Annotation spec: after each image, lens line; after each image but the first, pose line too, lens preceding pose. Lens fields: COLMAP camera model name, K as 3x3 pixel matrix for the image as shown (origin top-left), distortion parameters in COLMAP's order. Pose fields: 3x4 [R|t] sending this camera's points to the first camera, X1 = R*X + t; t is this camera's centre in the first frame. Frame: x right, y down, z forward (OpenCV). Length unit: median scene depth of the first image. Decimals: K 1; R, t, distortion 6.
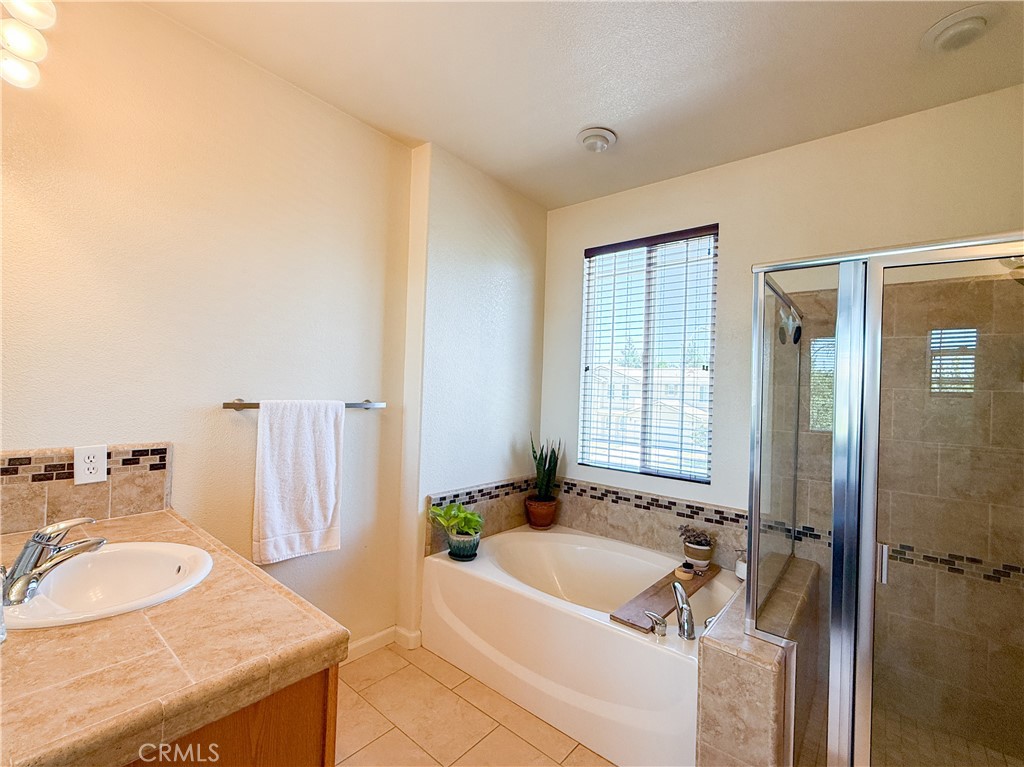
lens RADIAL K [[445.2, 0, 506.4], [0, 445.2, 386.8], [0, 0, 1]] dist [-0.002370, -0.000448]
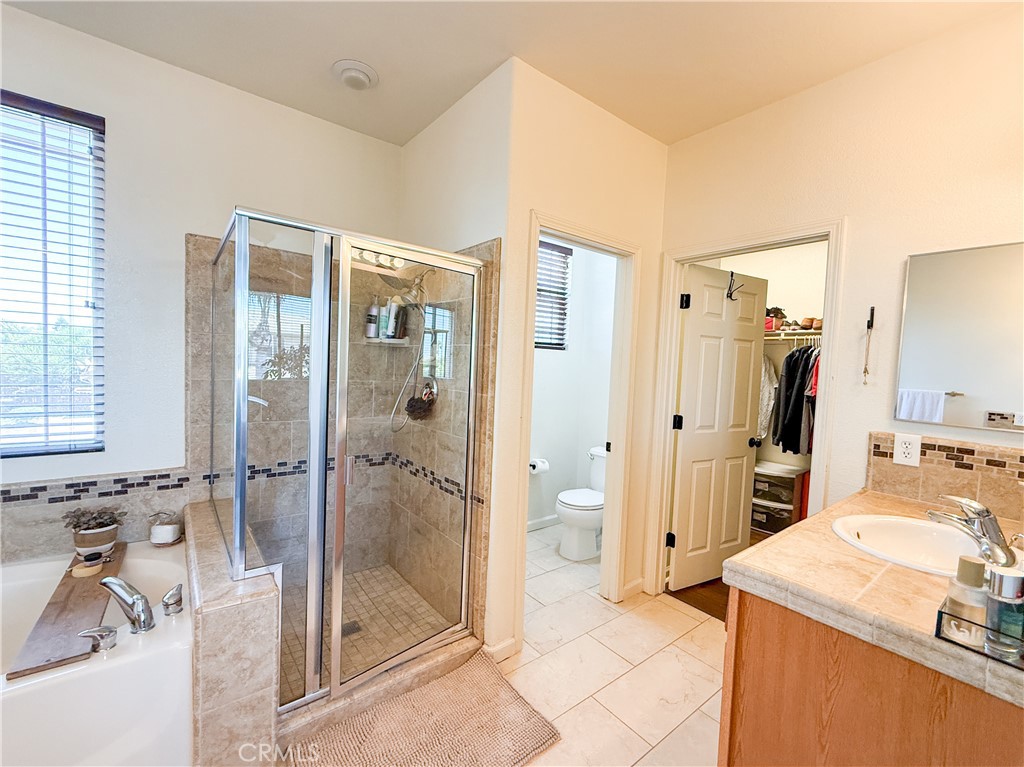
lens RADIAL K [[445.2, 0, 507.7], [0, 445.2, 383.2], [0, 0, 1]] dist [-0.002370, -0.000448]
pose [[0.211008, -0.081319, 0.974096, -0.160321], [-0.040781, 0.994933, 0.091893, -0.006976], [-0.976633, -0.059115, 0.206623, 0.119885]]
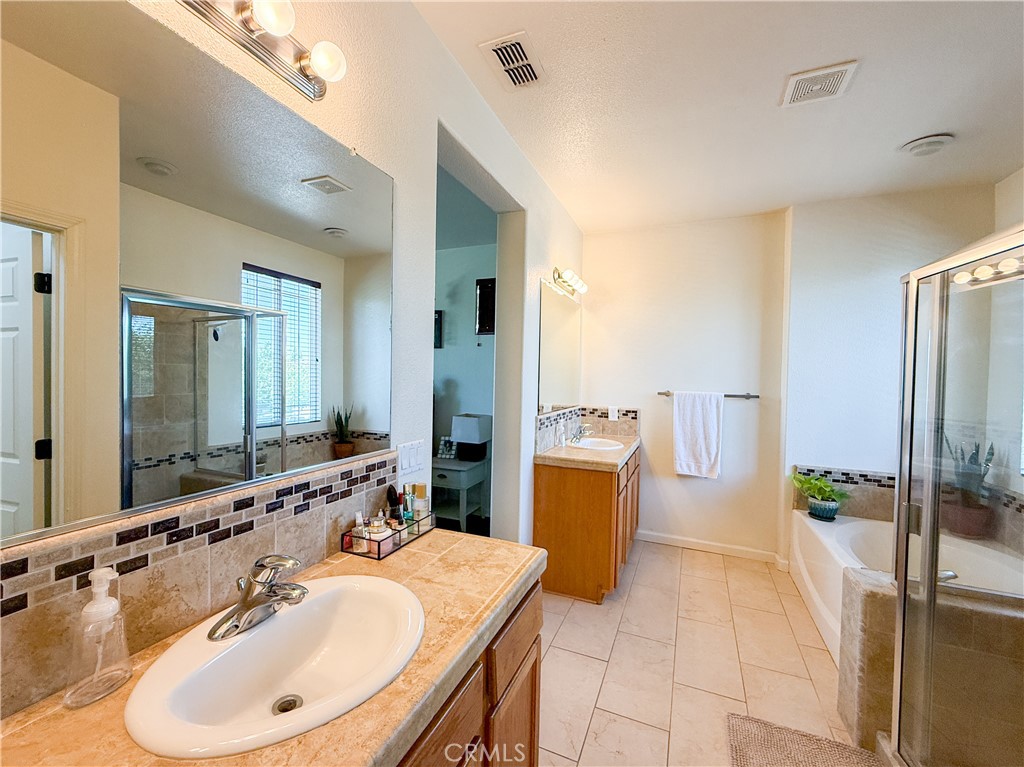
lens RADIAL K [[407.4, 0, 510.9], [0, 407.4, 382.5], [0, 0, 1]] dist [0.002215, -0.000376]
pose [[0.300370, -0.006192, -0.953803, 1.320103], [0.000622, 0.999980, -0.006296, 0.001707], [0.953823, 0.001297, 0.300367, -0.350011]]
